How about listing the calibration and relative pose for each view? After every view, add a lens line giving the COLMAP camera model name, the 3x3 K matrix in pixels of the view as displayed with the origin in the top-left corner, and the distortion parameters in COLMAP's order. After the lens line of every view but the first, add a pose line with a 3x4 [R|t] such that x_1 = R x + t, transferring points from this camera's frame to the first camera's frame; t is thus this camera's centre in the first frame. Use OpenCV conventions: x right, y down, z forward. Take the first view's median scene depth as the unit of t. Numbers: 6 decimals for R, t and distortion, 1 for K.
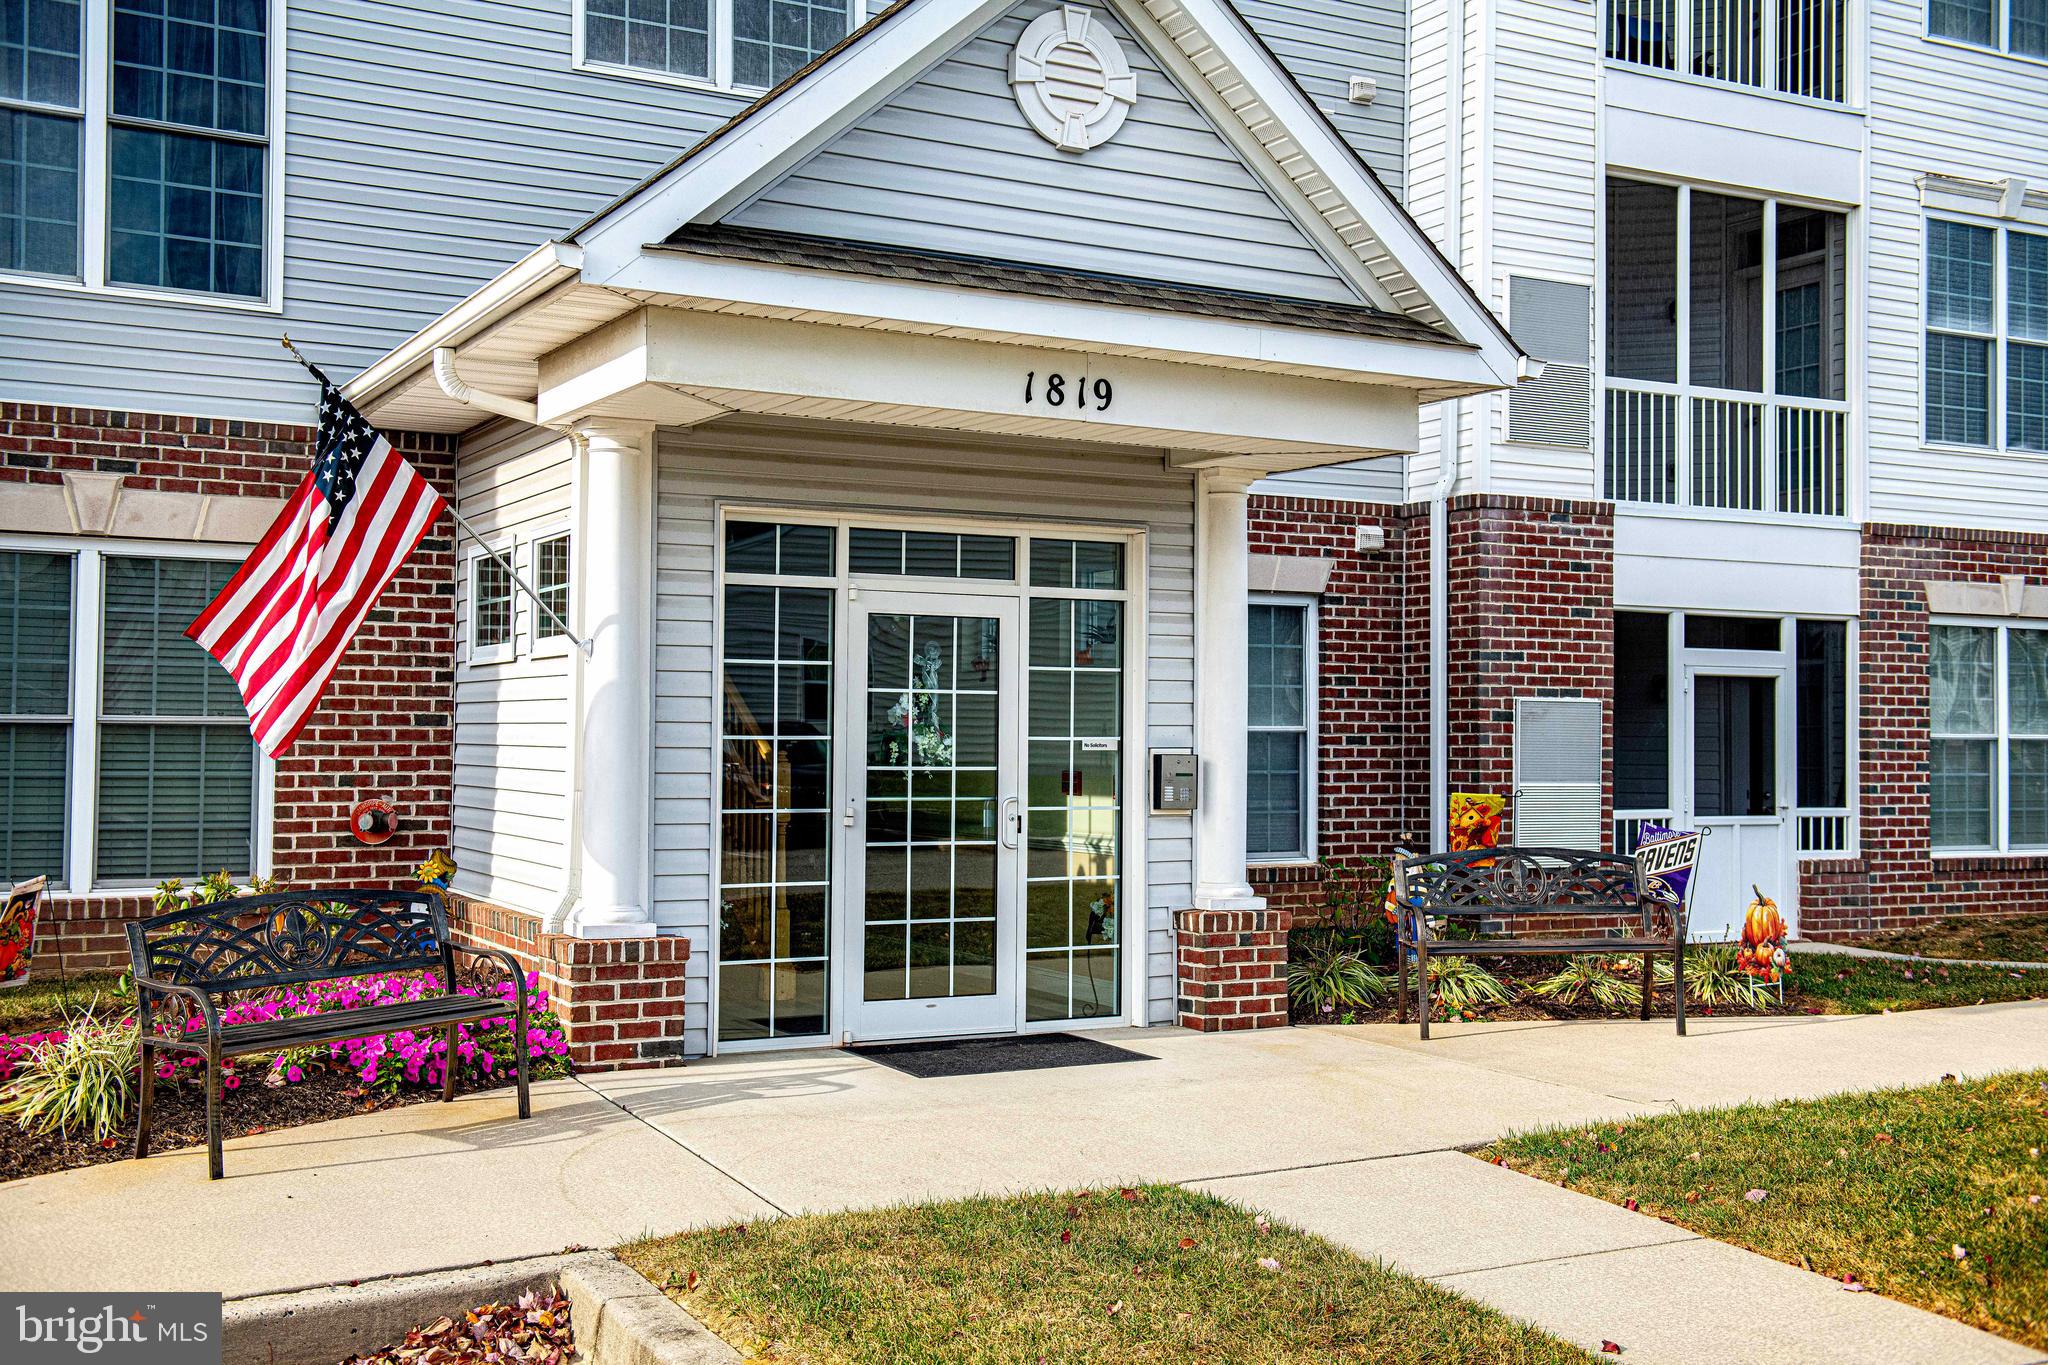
lens RADIAL K [[2174.9, 0, 1024.0], [0, 2174.9, 682.5], [0, 0, 1]] dist [0.053043, 0.020612]
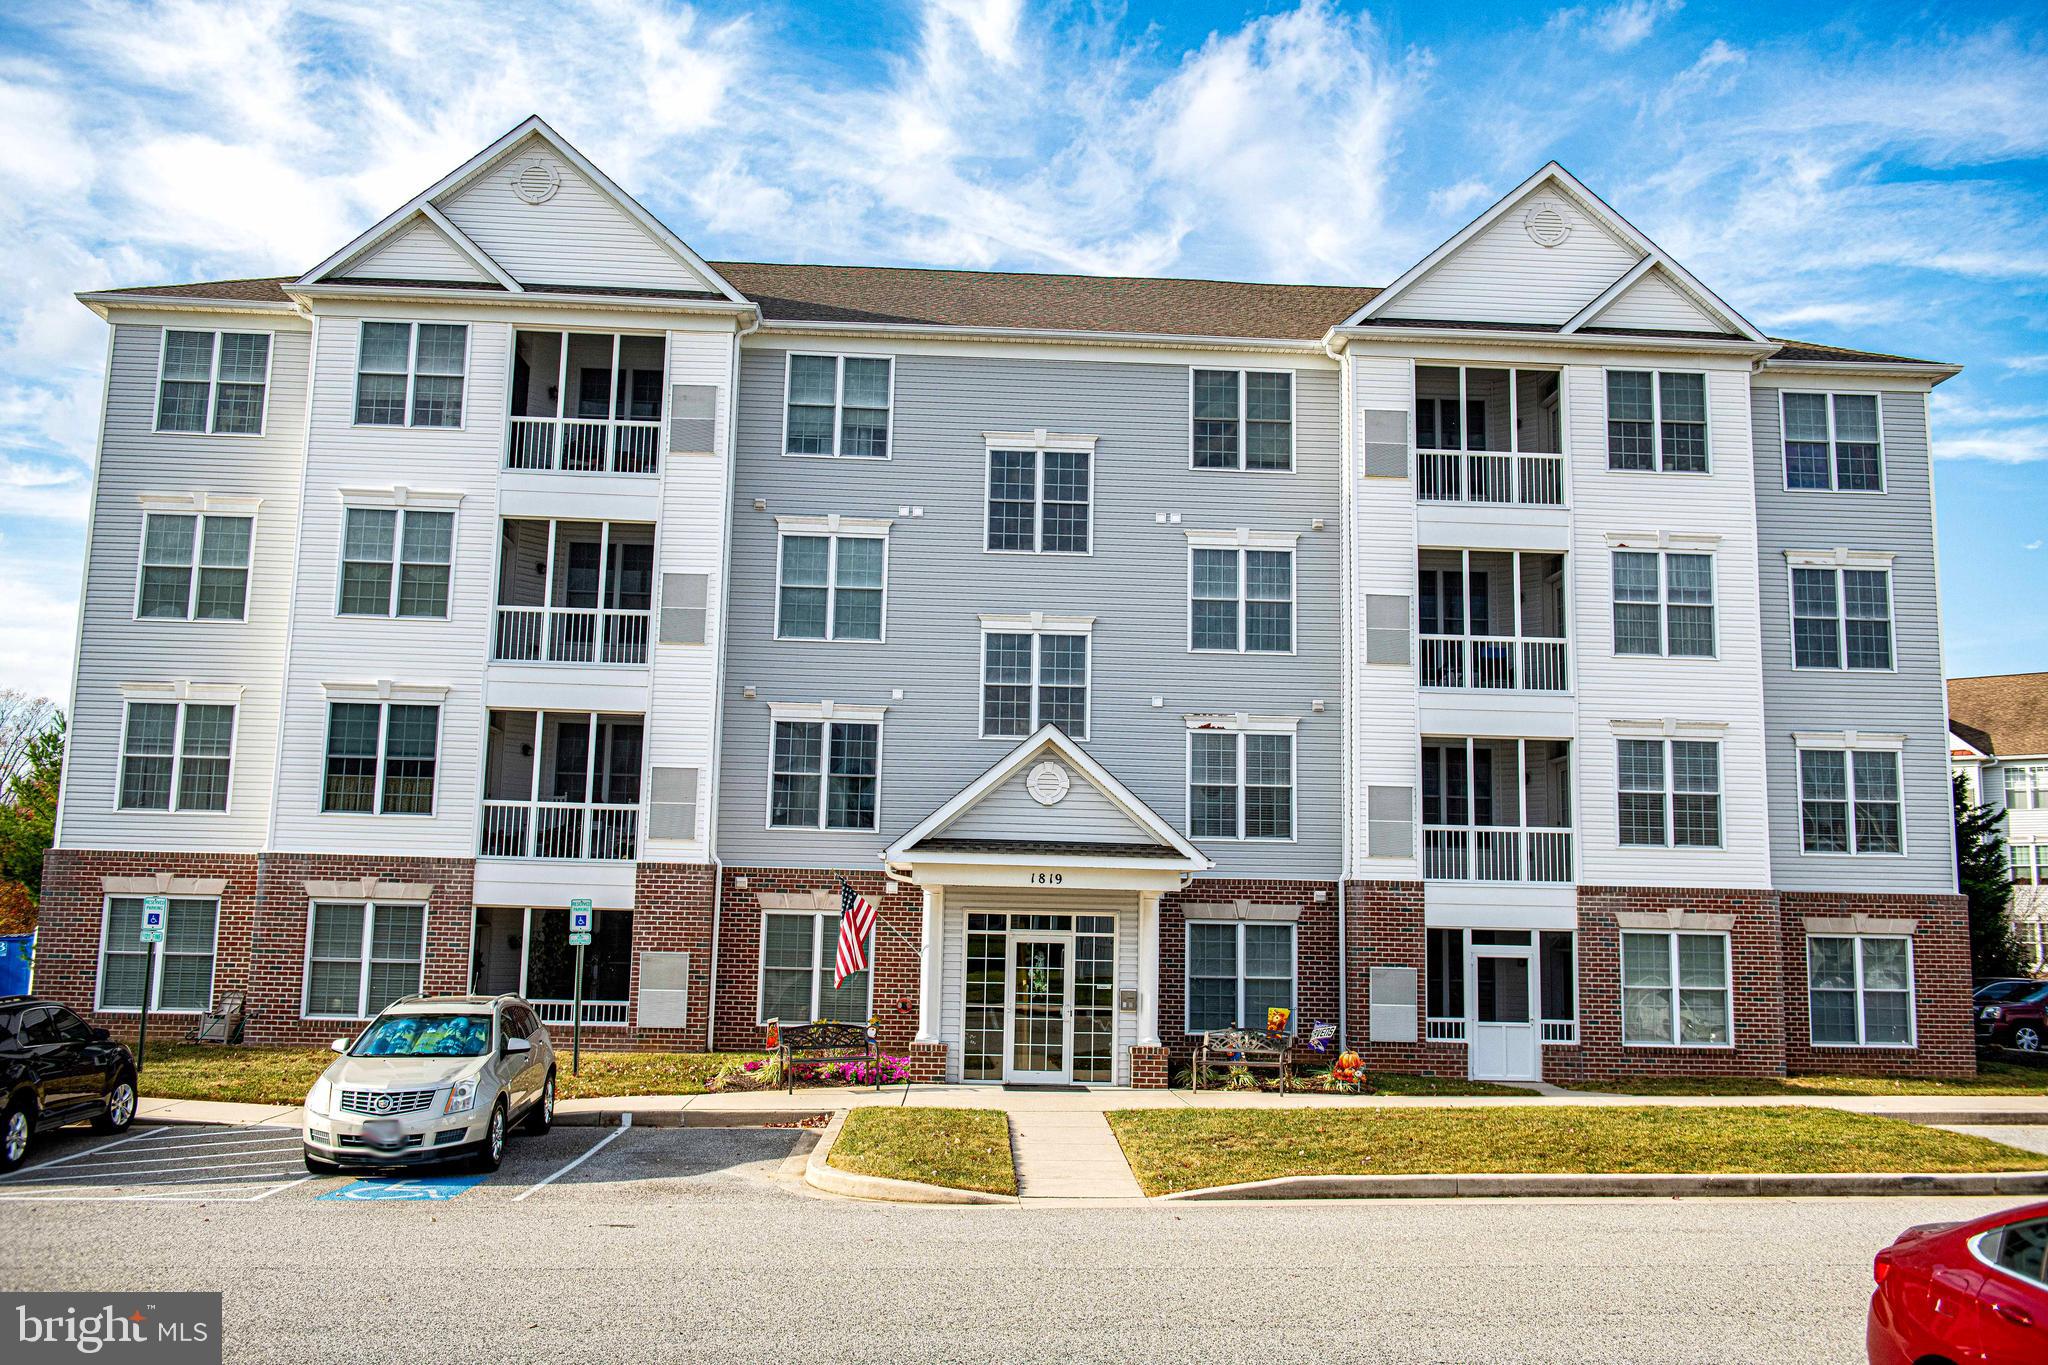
lens RADIAL K [[1747.1, 0, 1024.0], [0, 1747.1, 682.5], [0, 0, 1]] dist [-0.001827, 0.000151]
pose [[0.902868, -0.047162, -0.427324, 0.684396], [-0.004316, 0.992920, -0.118704, -0.070143], [0.429897, 0.109018, 0.896272, -0.848372]]
